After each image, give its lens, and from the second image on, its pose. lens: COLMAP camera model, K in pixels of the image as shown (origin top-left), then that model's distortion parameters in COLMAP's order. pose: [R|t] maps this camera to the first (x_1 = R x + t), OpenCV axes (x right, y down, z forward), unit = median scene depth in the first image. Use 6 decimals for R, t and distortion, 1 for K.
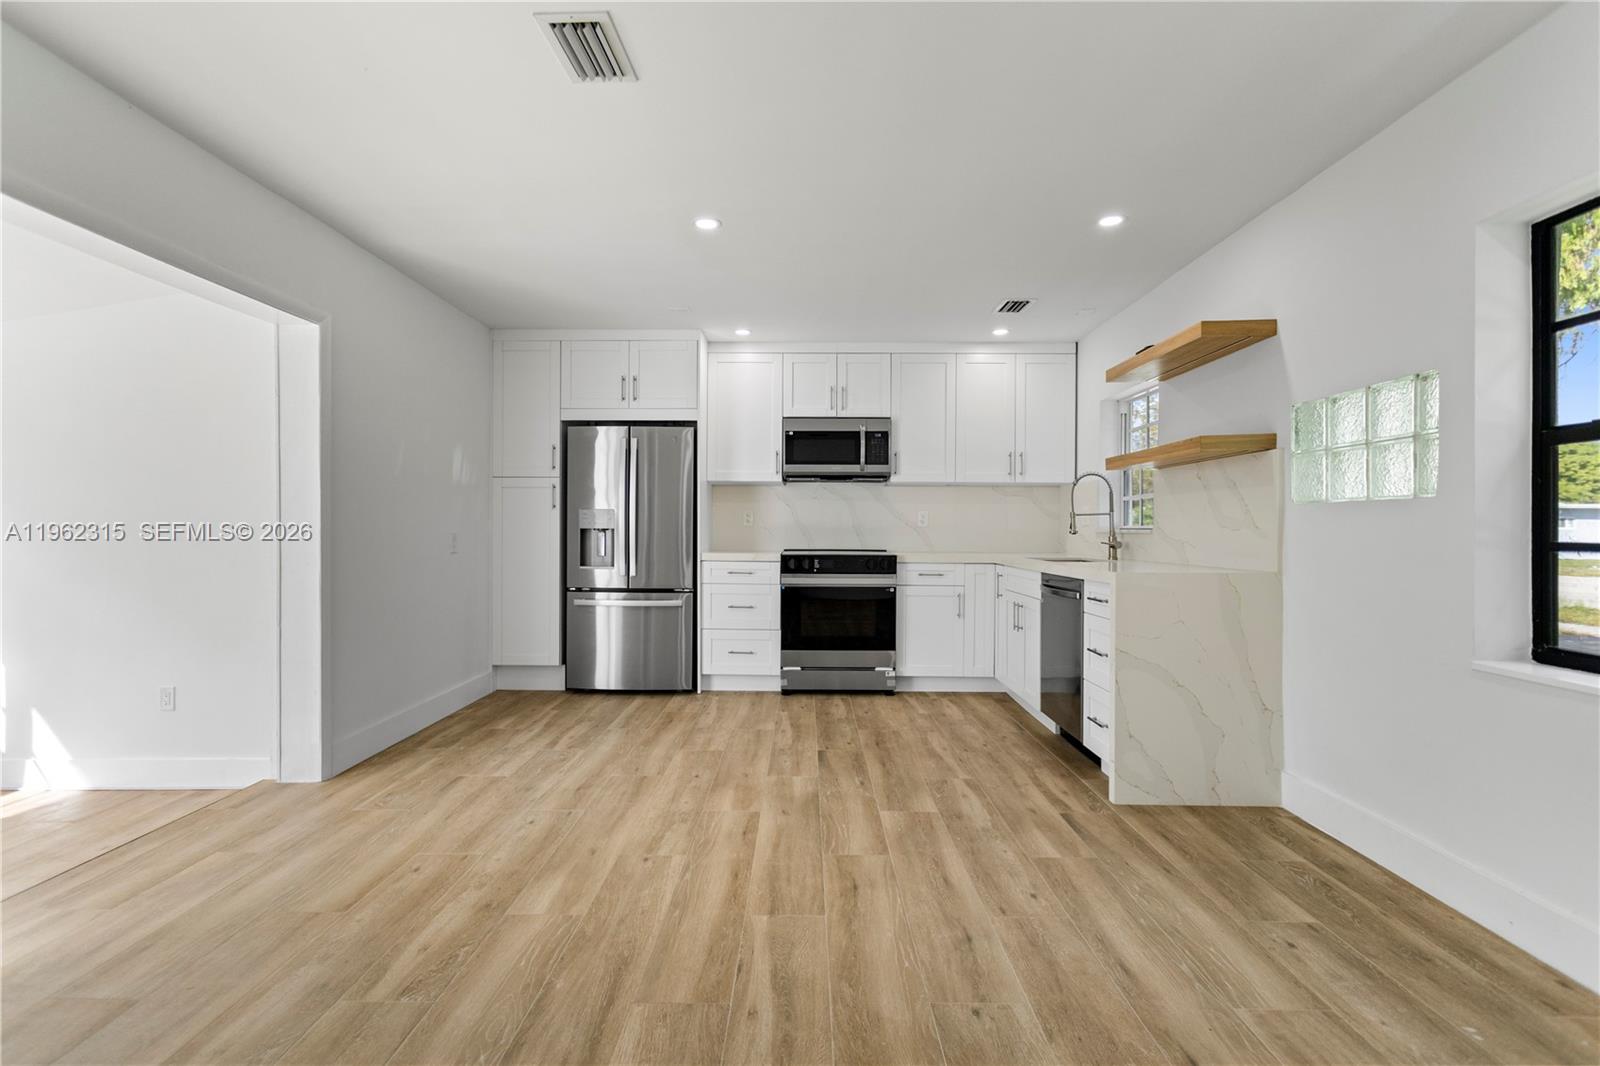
lens RADIAL K [[754.9, 0, 797.3], [0, 754.9, 547.9], [0, 0, 1]] dist [-0.000603, -0.000202]
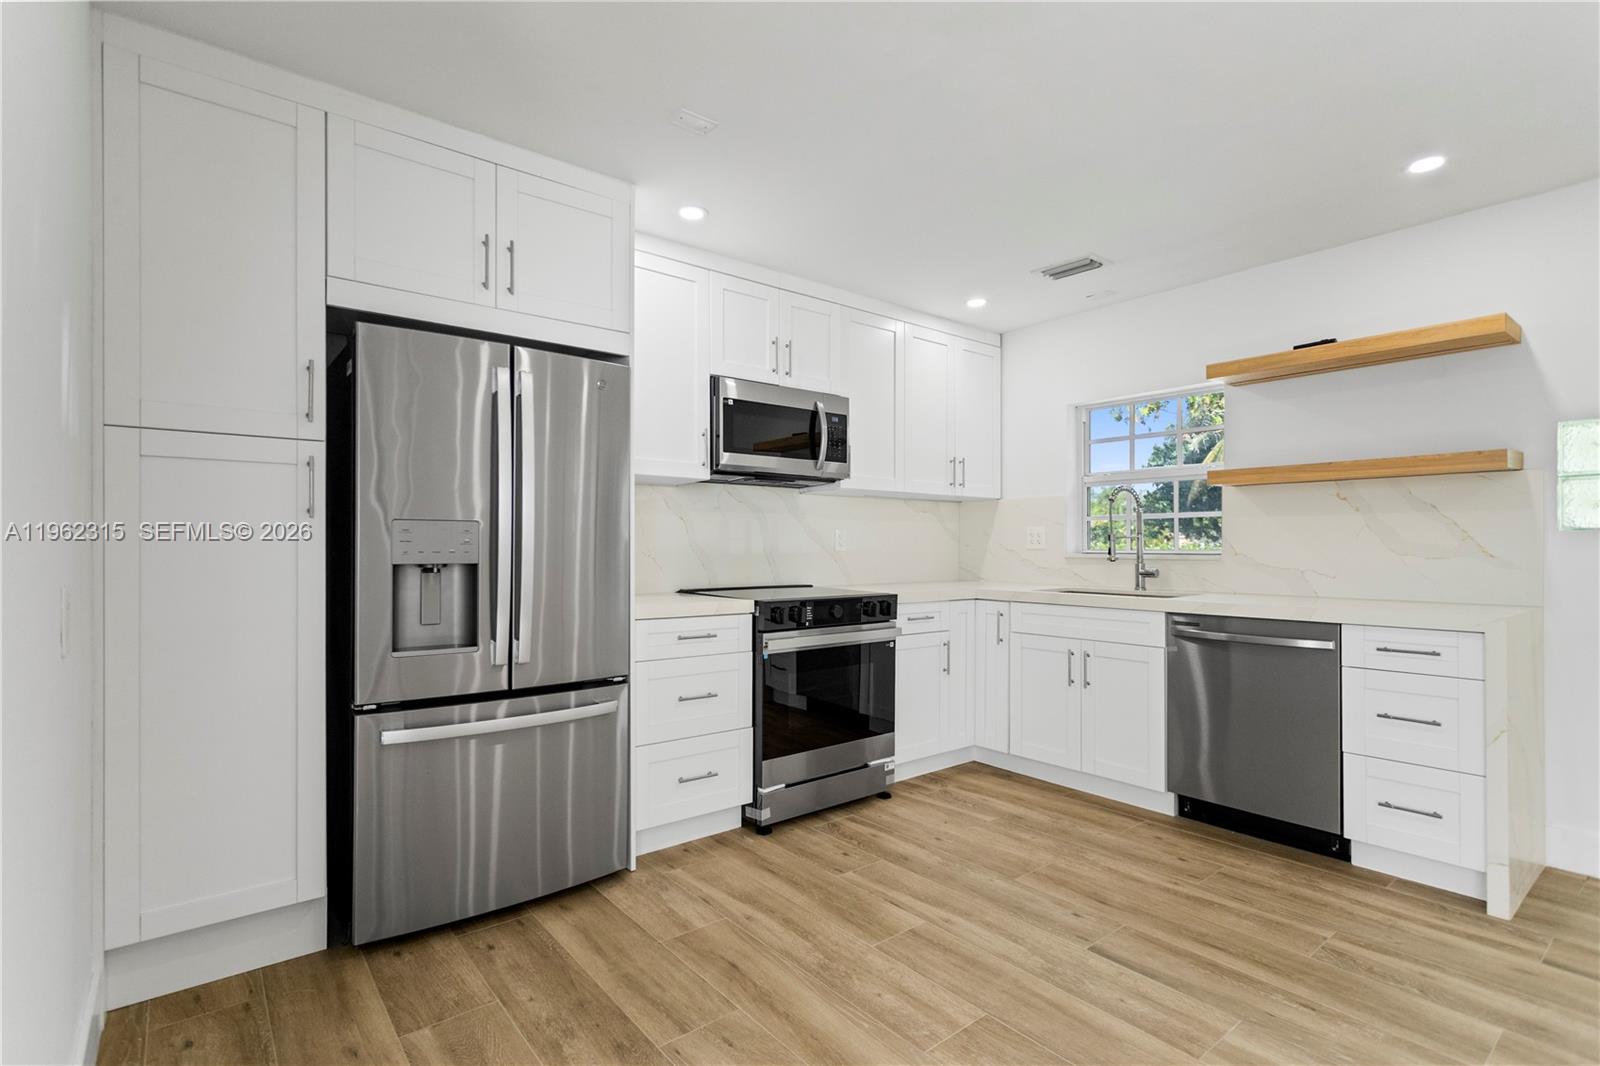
lens RADIAL K [[754.9, 0, 797.3], [0, 754.9, 547.9], [0, 0, 1]] dist [-0.000603, -0.000202]
pose [[0.776179, -0.005098, 0.630492, -0.377364], [0.018269, 0.999729, -0.014407, -0.024331], [-0.630248, 0.022701, 0.776062, 0.518397]]
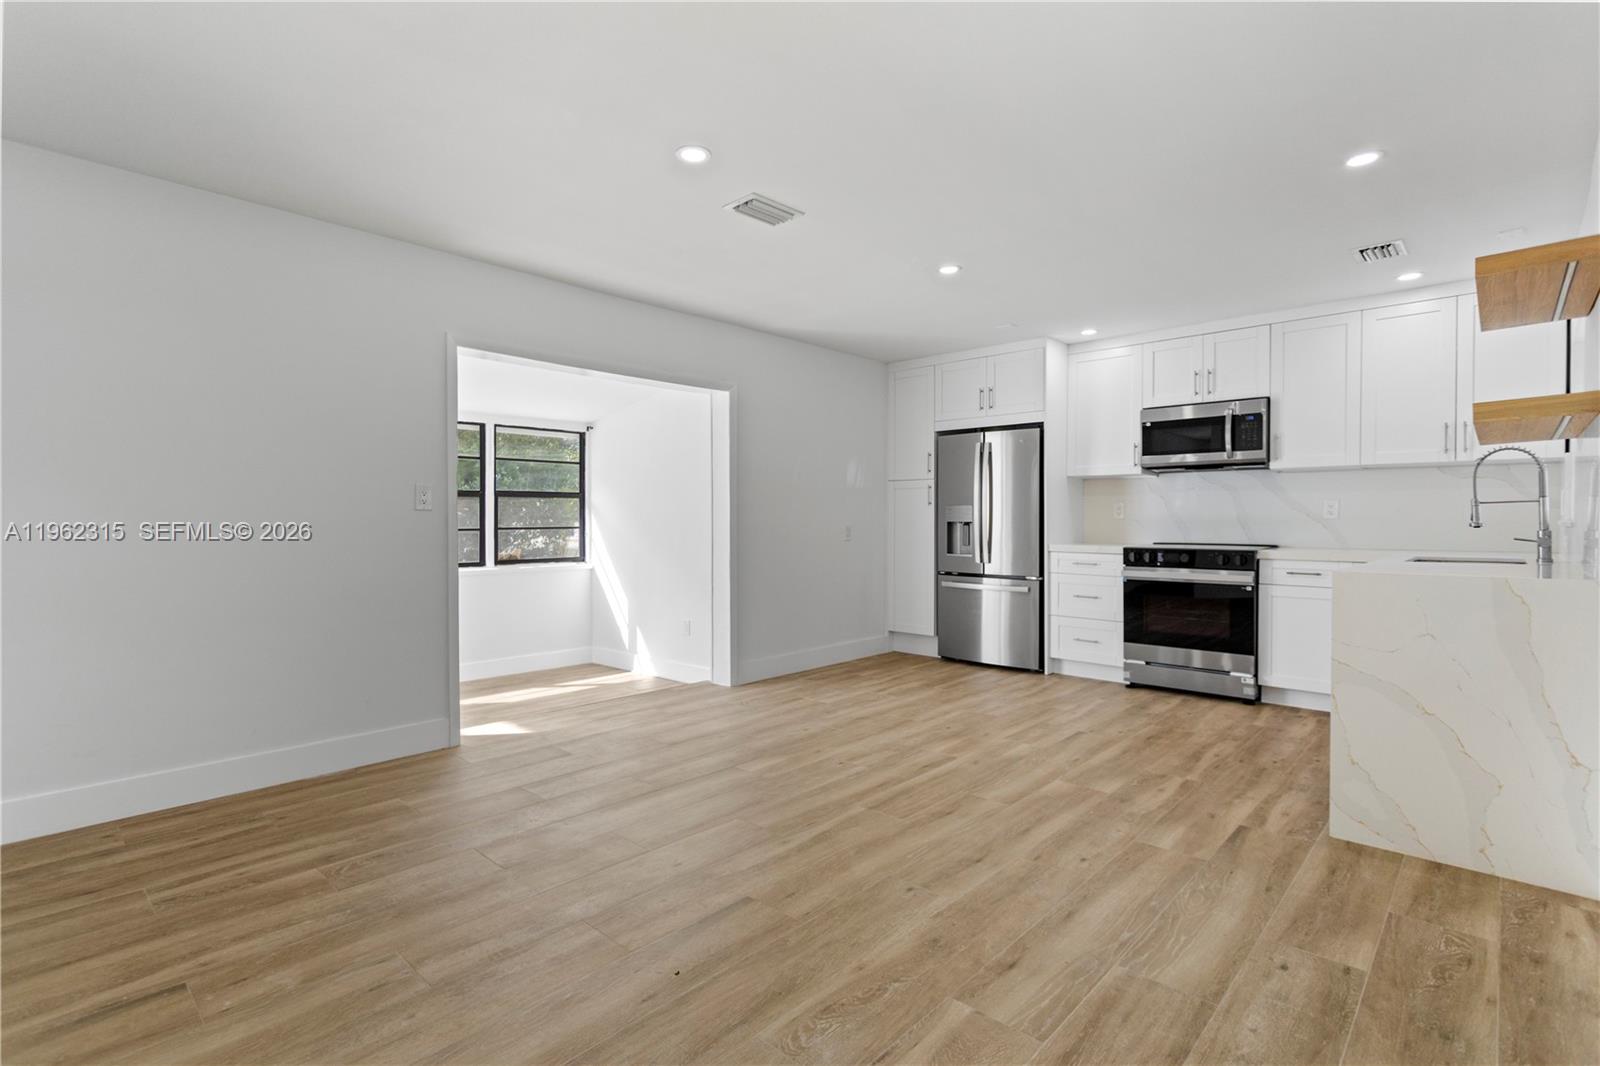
lens RADIAL K [[754.9, 0, 797.3], [0, 754.9, 547.9], [0, 0, 1]] dist [-0.000603, -0.000202]
pose [[0.746003, 0.021045, -0.665610, 0.325432], [-0.013739, 0.999774, 0.016213, -0.000685], [0.665801, -0.002950, 0.746124, -0.040078]]
